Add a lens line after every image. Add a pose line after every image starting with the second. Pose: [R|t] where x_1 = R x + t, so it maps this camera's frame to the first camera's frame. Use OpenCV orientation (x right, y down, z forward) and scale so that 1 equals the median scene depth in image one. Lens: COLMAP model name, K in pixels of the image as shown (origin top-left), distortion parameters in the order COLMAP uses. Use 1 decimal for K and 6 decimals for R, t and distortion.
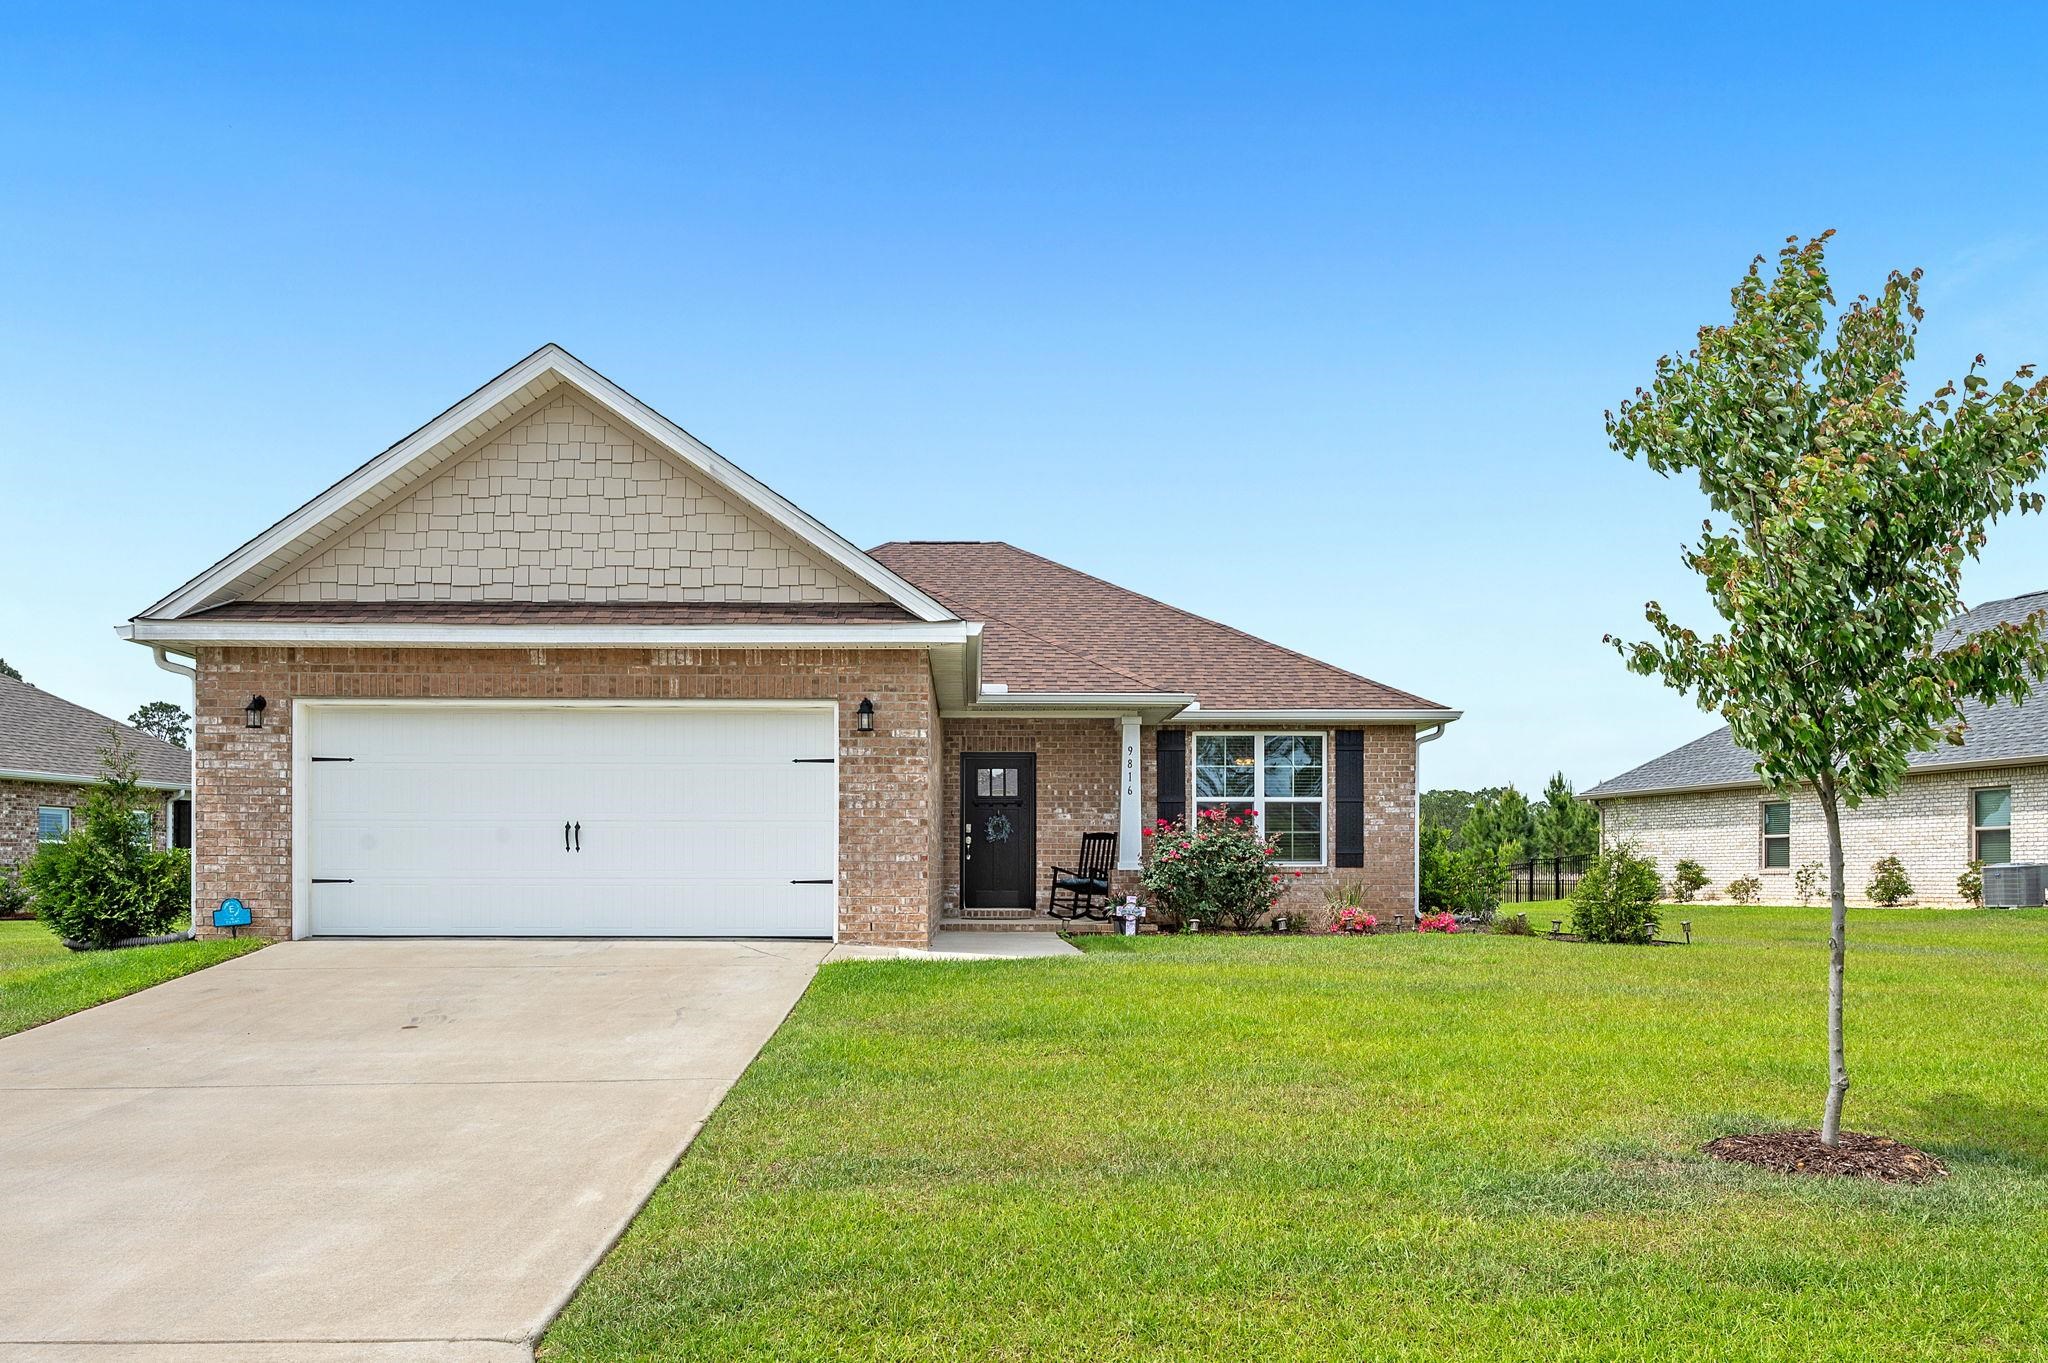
lens RADIAL K [[1532.9, 0, 974.8], [0, 1532.9, 899.0], [0, 0, 1]] dist [-0.005609, -0.001577]
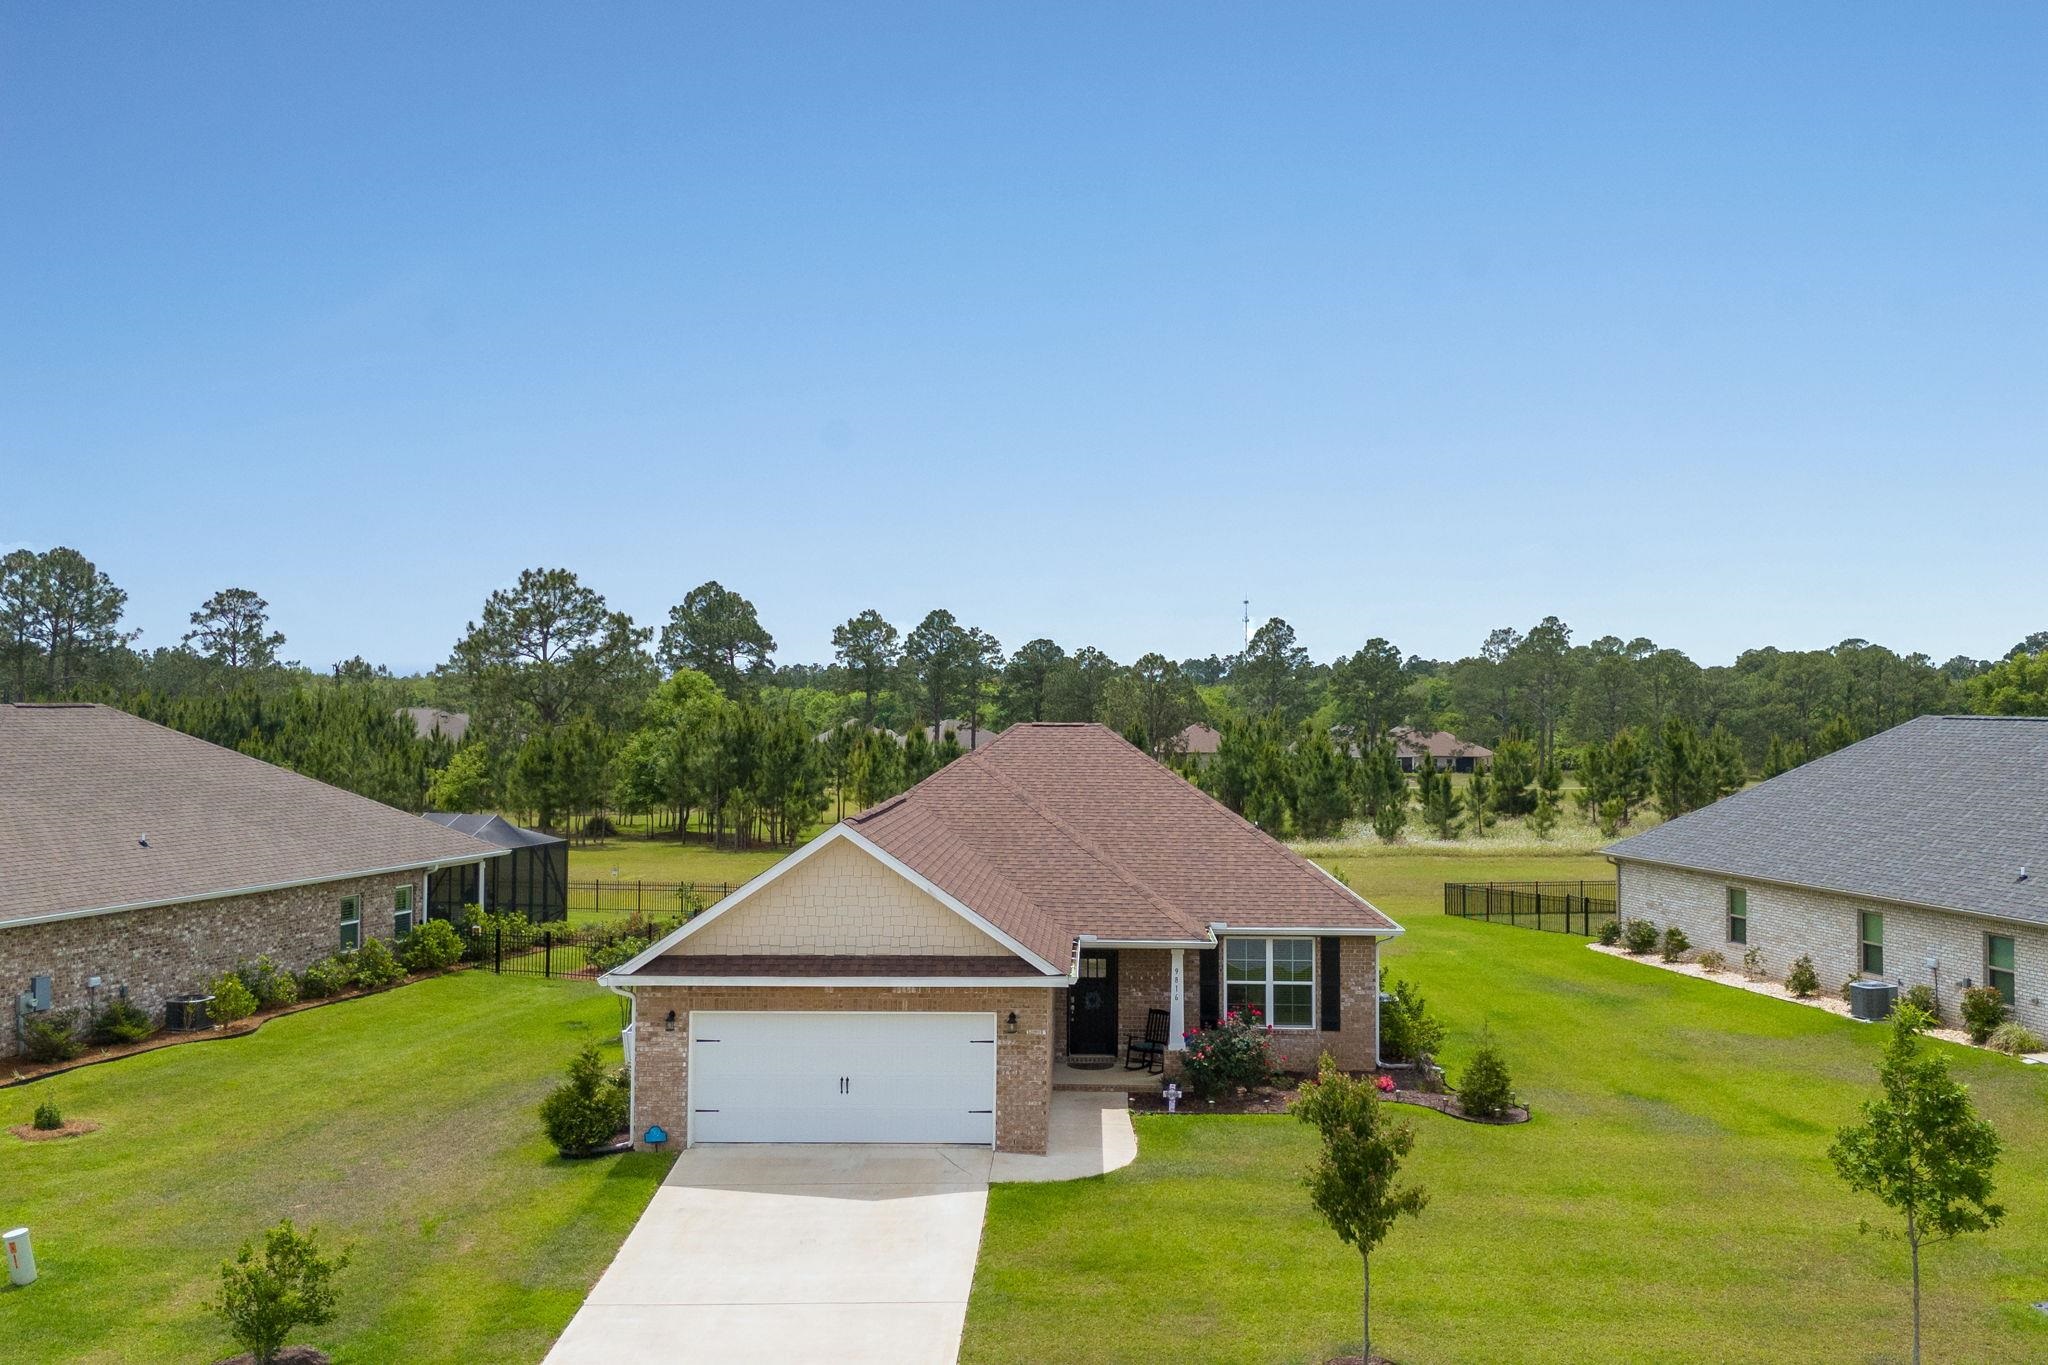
lens RADIAL K [[1764.2, 0, 1070.4], [0, 1764.2, 684.0], [0, 0, 1]] dist [0.091433, -0.110291]
pose [[0.999898, 0.006422, -0.012724, 0.016434], [-0.006713, 0.999714, -0.022940, -0.376400], [0.012573, 0.023023, 0.999656, -0.860904]]
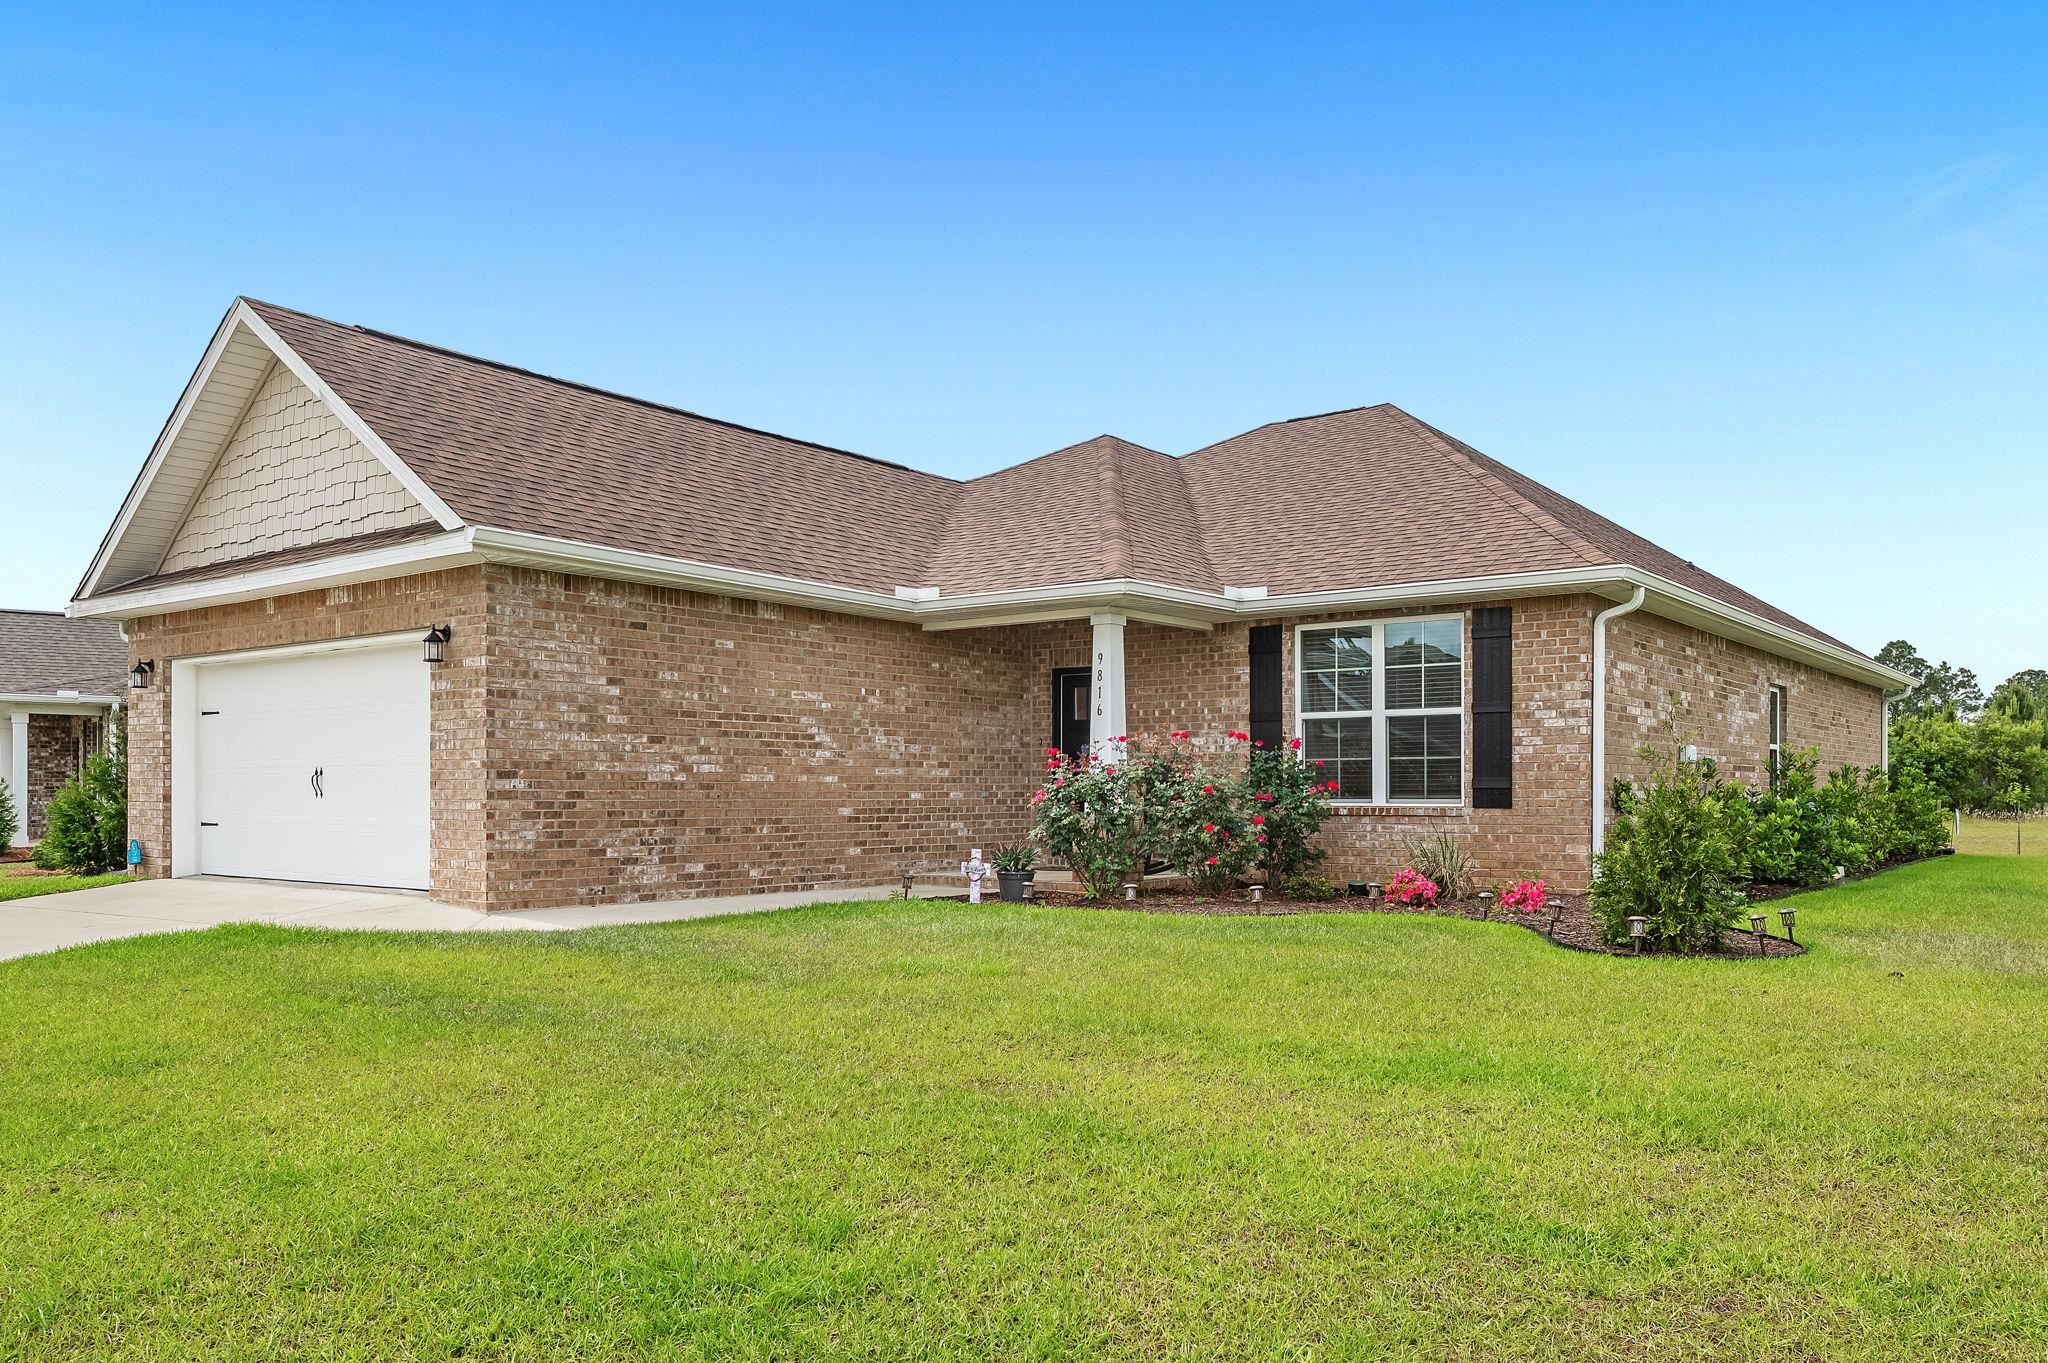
lens RADIAL K [[1506.3, 0, 1104.2], [0, 1506.3, 804.5], [0, 0, 1]] dist [-0.000648, -0.000527]
pose [[0.804374, 0.002895, -0.594116, 0.605546], [-0.007807, 0.999953, -0.005696, -0.020565], [0.594072, 0.009220, 0.804359, 0.426901]]
